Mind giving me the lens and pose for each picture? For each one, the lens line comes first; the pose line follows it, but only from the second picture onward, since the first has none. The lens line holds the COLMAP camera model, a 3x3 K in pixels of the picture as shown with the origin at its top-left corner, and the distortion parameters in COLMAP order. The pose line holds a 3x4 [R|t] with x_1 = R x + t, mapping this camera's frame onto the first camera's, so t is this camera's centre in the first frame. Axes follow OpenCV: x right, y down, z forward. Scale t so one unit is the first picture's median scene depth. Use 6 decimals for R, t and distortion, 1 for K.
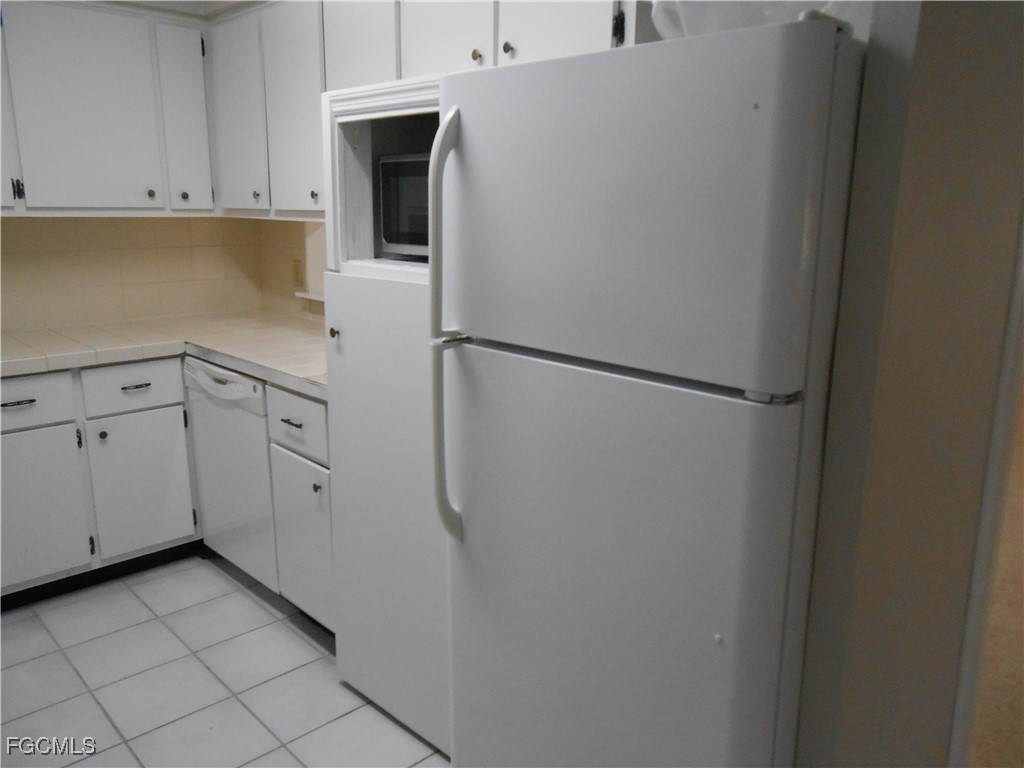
lens RADIAL K [[818.0, 0, 512.0], [0, 818.0, 384.0], [0, 0, 1]] dist [0.033415, 0.000941]
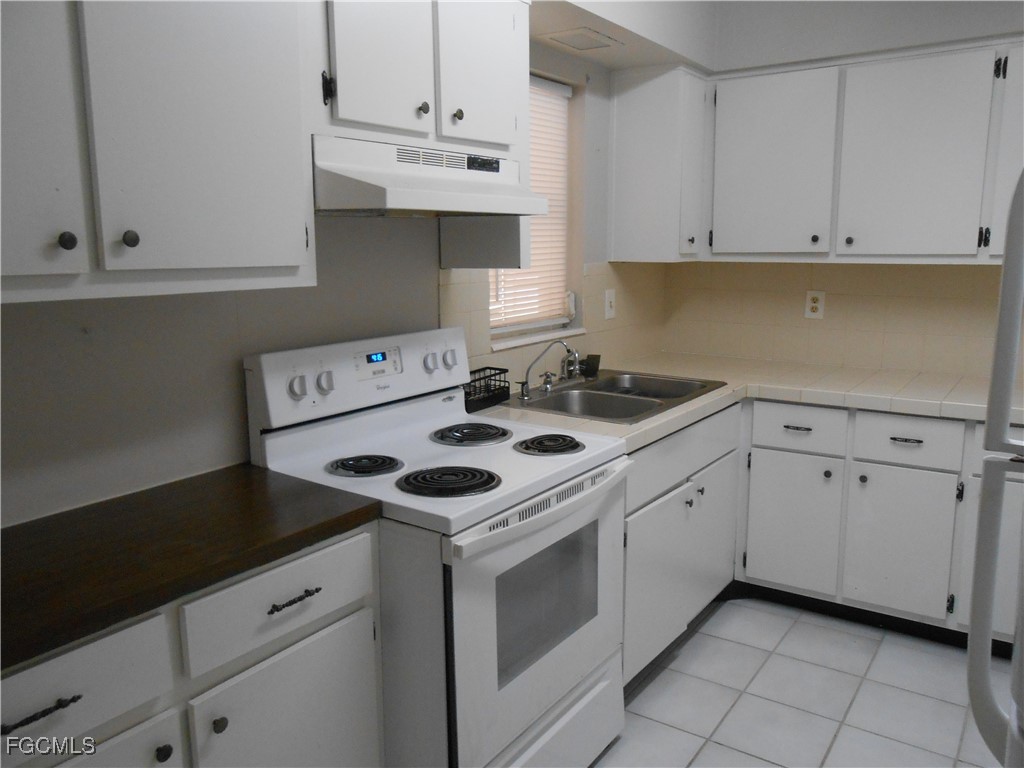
lens RADIAL K [[811.3, 0, 512.0], [0, 811.3, 384.0], [0, 0, 1]] dist [-0.034500, 0.074710]
pose [[0.222840, 0.161158, -0.961442, 0.245940], [-0.211904, 0.970667, 0.113590, -0.052347], [0.951546, 0.178421, 0.250454, 0.240428]]
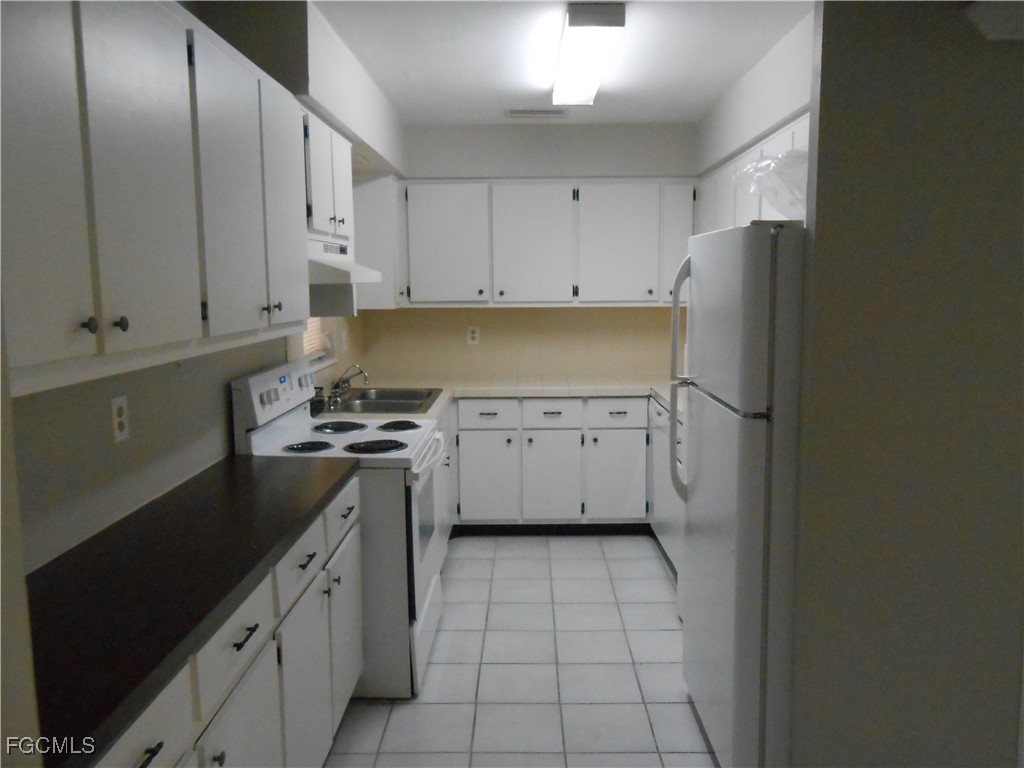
lens RADIAL K [[797.7, 0, 512.0], [0, 797.7, 384.0], [0, 0, 1]] dist [0.082069, 0.001188]
pose [[0.718448, 0.077155, -0.691289, 0.461272], [-0.142542, 0.989069, -0.037752, 0.035785], [0.680819, 0.125660, 0.721592, -0.253664]]
